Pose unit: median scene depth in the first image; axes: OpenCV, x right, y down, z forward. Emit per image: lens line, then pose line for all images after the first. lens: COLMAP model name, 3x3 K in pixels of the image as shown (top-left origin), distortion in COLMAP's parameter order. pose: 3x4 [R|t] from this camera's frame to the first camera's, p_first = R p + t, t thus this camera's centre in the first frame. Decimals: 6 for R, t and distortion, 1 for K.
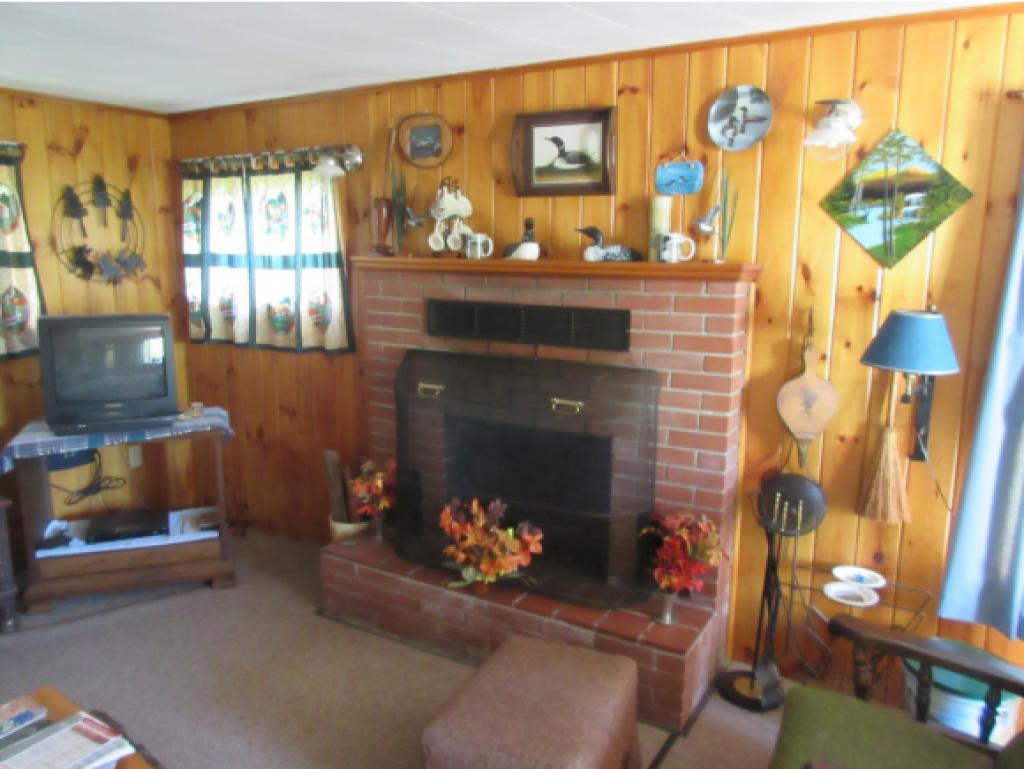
lens RADIAL K [[776.5, 0, 509.1], [0, 776.5, 394.5], [0, 0, 1]] dist [0.008871, -0.008039]
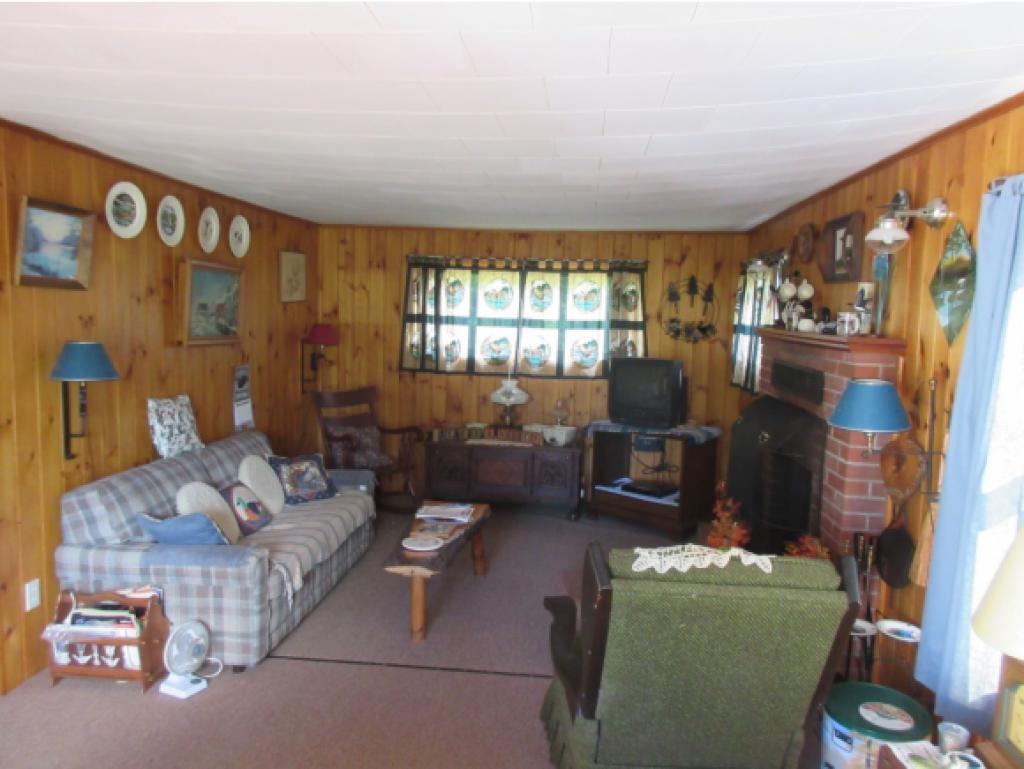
lens RADIAL K [[776.5, 0, 503.1], [0, 776.5, 384.3], [0, 0, 1]] dist [0.008871, -0.008039]
pose [[0.420064, 0.089641, -0.903057, 0.850995], [-0.186540, 0.982389, 0.010745, -0.005509], [0.888116, 0.163942, 0.429387, 0.001414]]
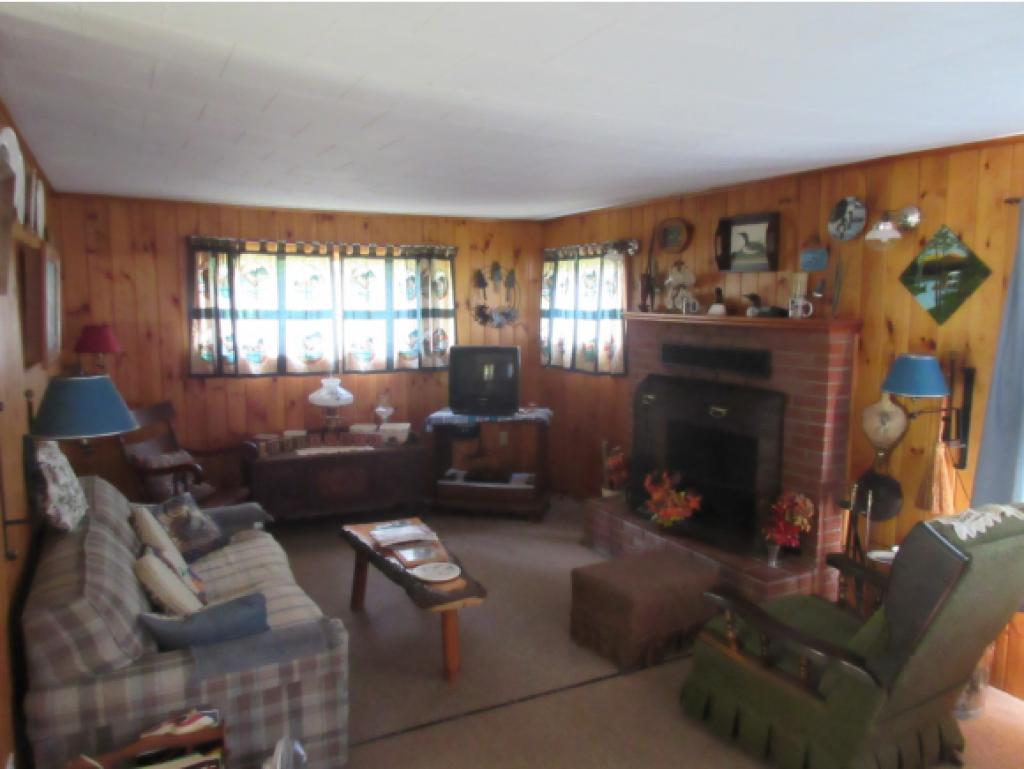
lens RADIAL K [[776.5, 0, 510.0], [0, 776.5, 386.1], [0, 0, 1]] dist [0.008871, -0.008039]
pose [[0.850314, 0.054204, -0.523477, 0.402043], [-0.091279, 0.994796, -0.045261, 0.054123], [0.518299, 0.086269, 0.850837, -0.386899]]
